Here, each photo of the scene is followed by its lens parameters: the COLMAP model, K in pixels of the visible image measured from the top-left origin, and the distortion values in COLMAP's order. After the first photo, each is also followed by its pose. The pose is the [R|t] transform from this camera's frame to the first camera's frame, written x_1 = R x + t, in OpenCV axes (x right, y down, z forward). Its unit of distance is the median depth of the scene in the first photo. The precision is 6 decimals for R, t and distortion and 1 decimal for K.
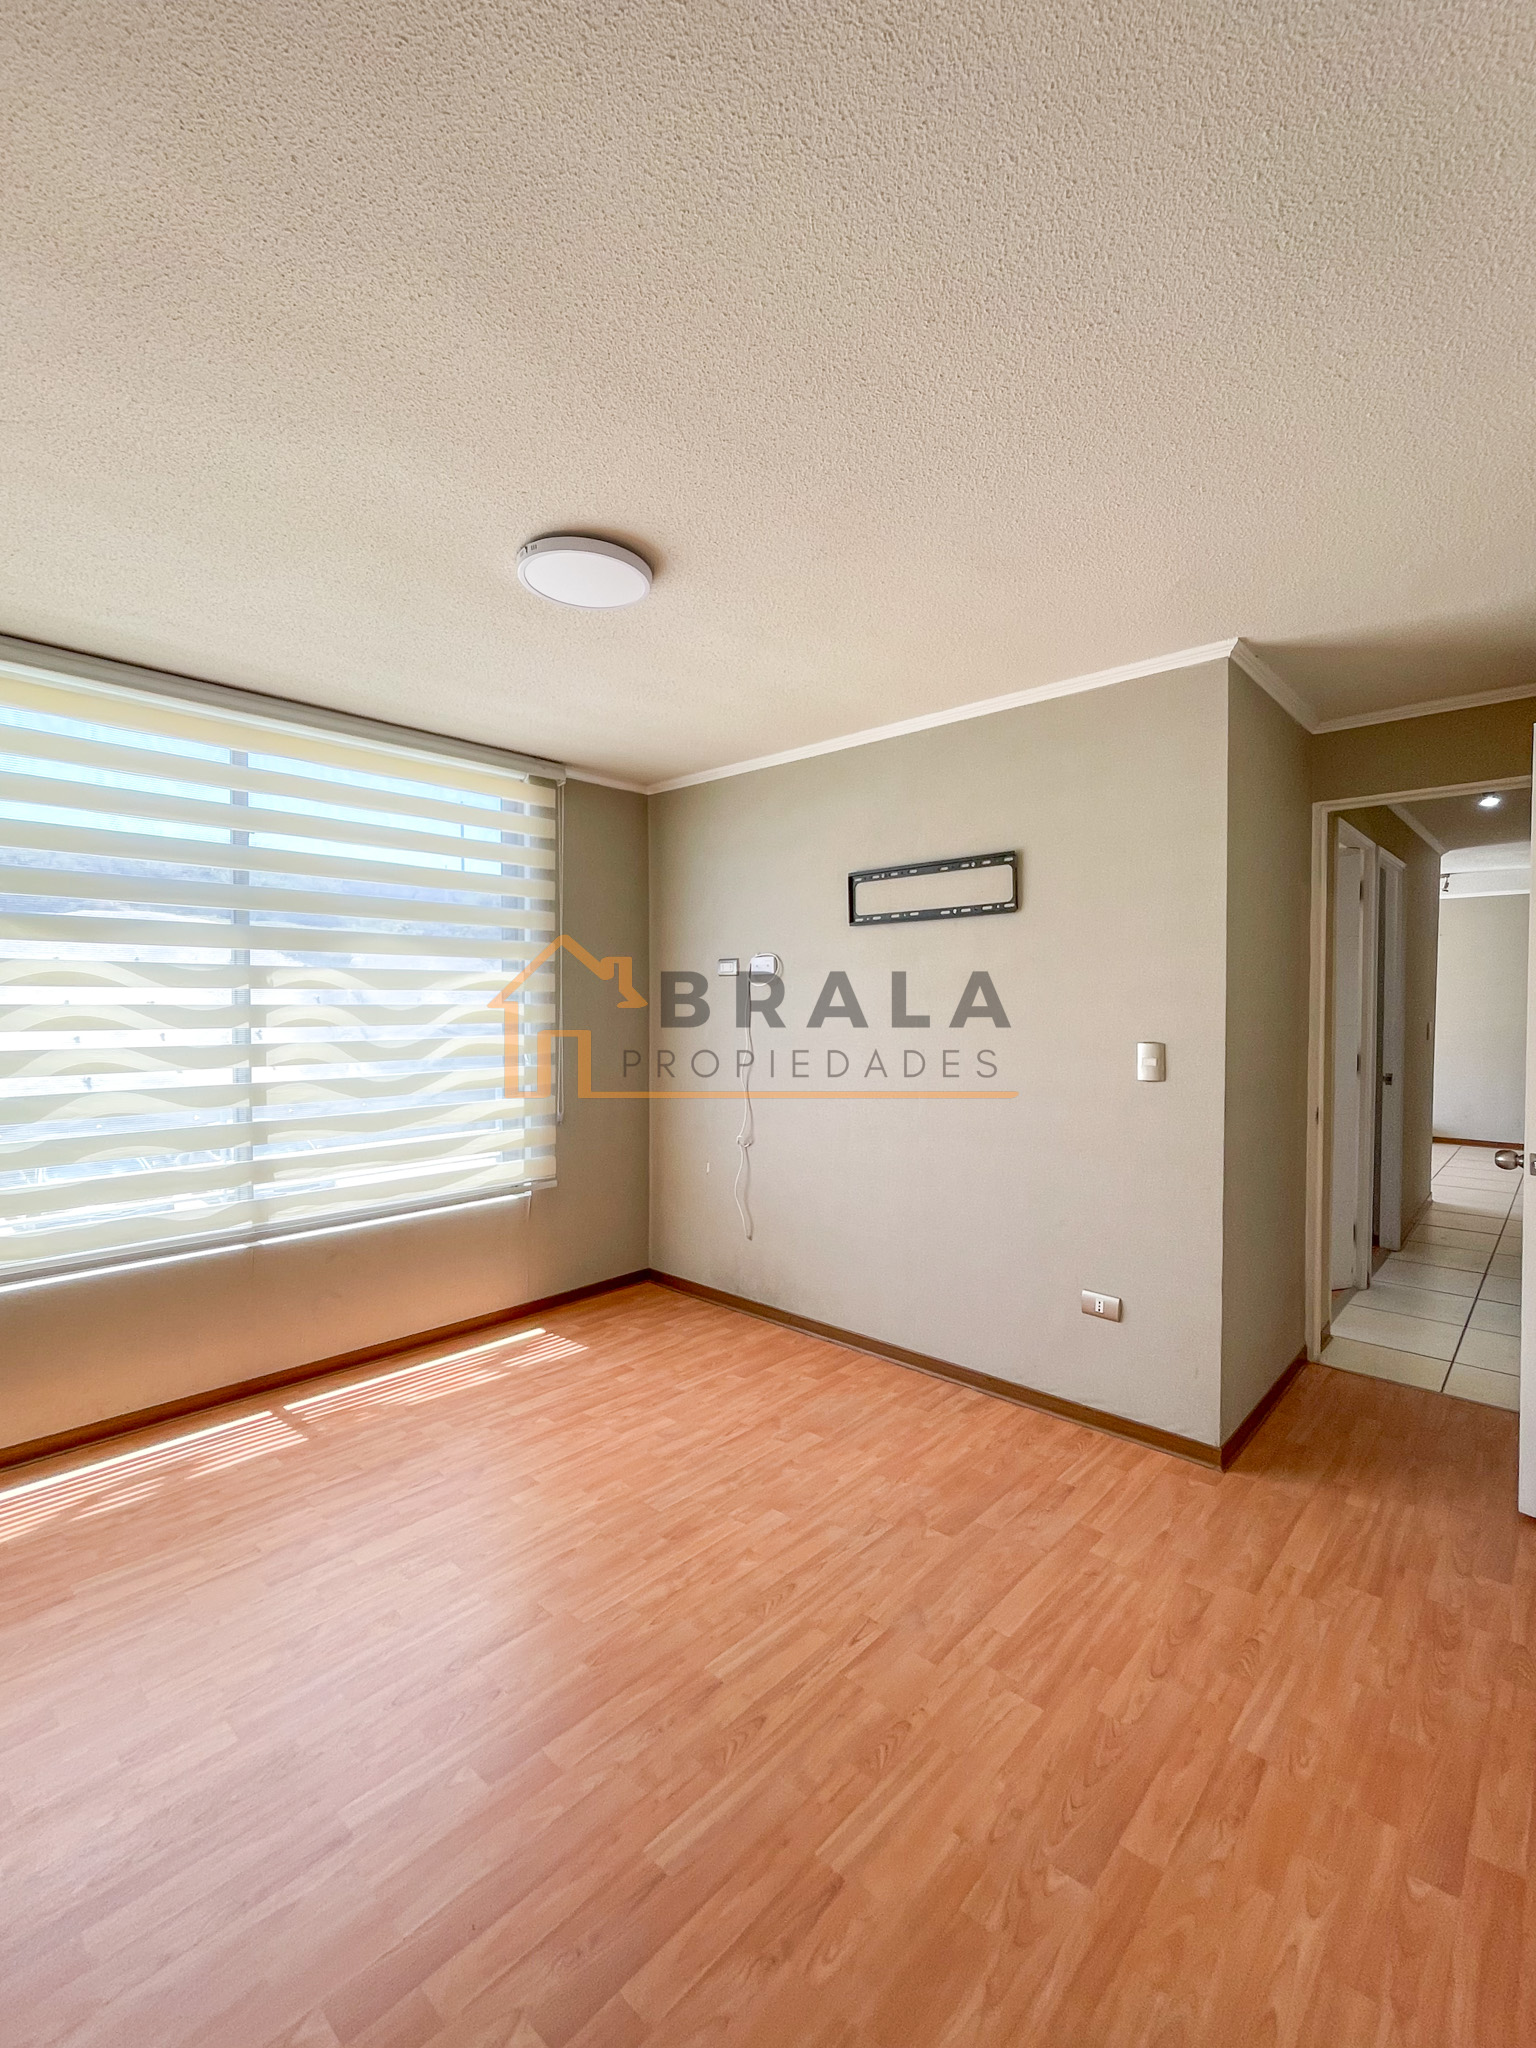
lens RADIAL K [[845.6, 0, 775.2], [0, 845.6, 1019.6], [0, 0, 1]] dist [-0.015455, -0.000525]
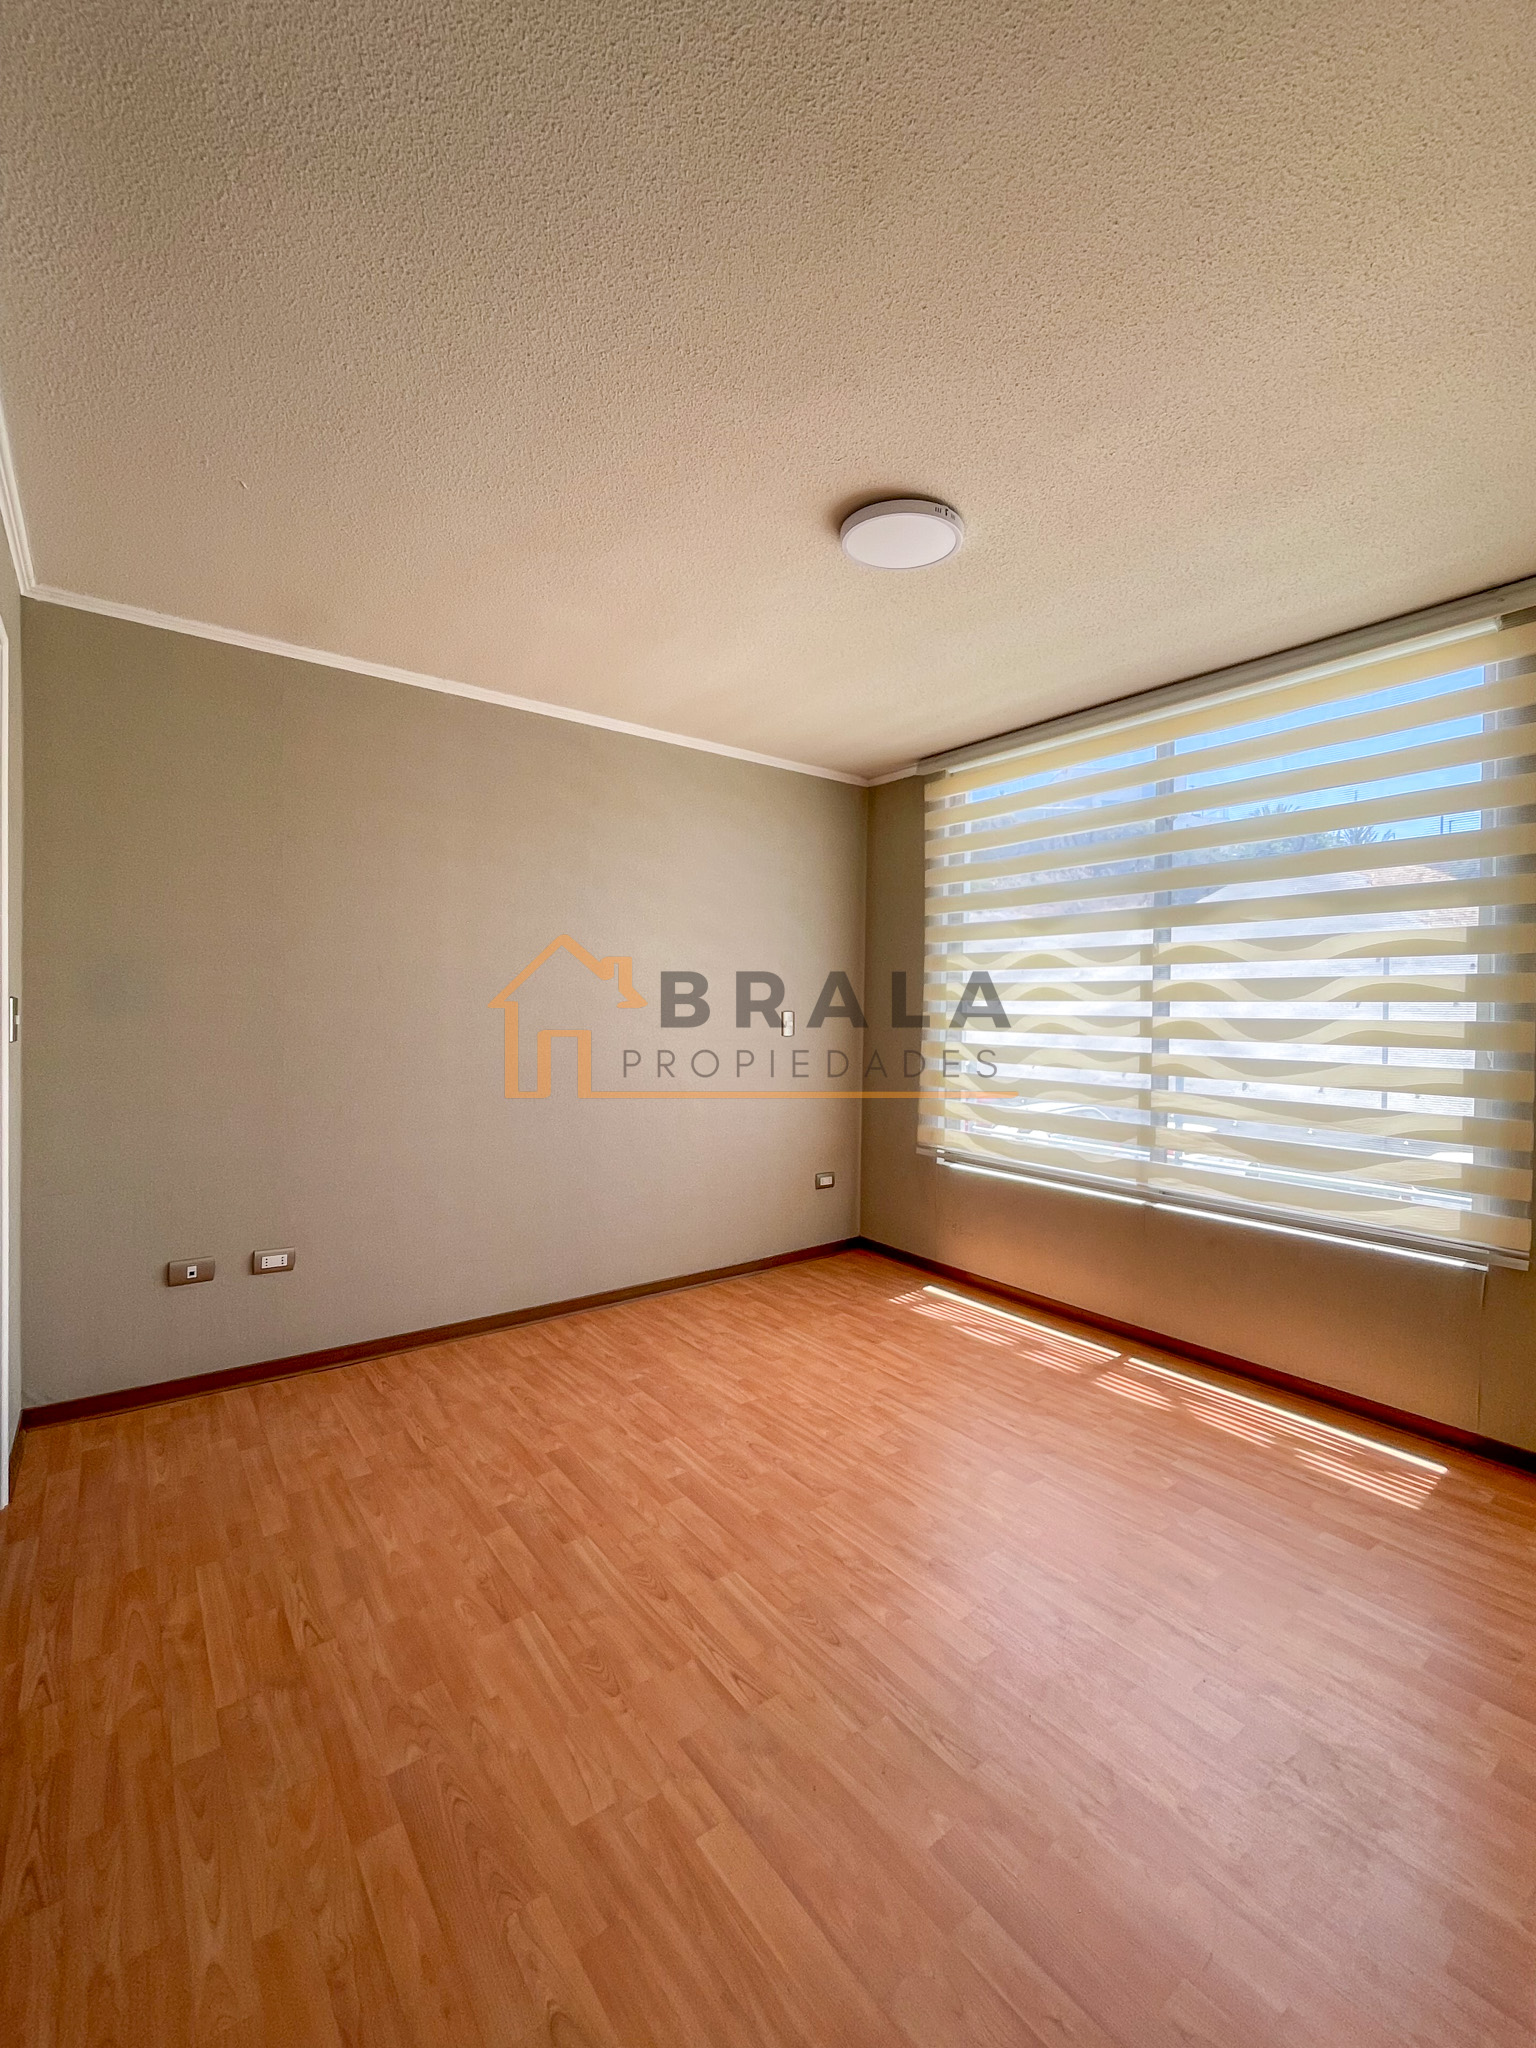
lens RADIAL K [[925.5, 0, 767.9], [0, 925.5, 1034.9], [0, 0, 1]] dist [-0.000667, -0.002927]
pose [[-0.192195, 0.028098, -0.980954, 1.015379], [-0.028639, 0.999004, 0.034226, 0.041602], [0.980939, 0.034672, -0.191199, 1.198659]]
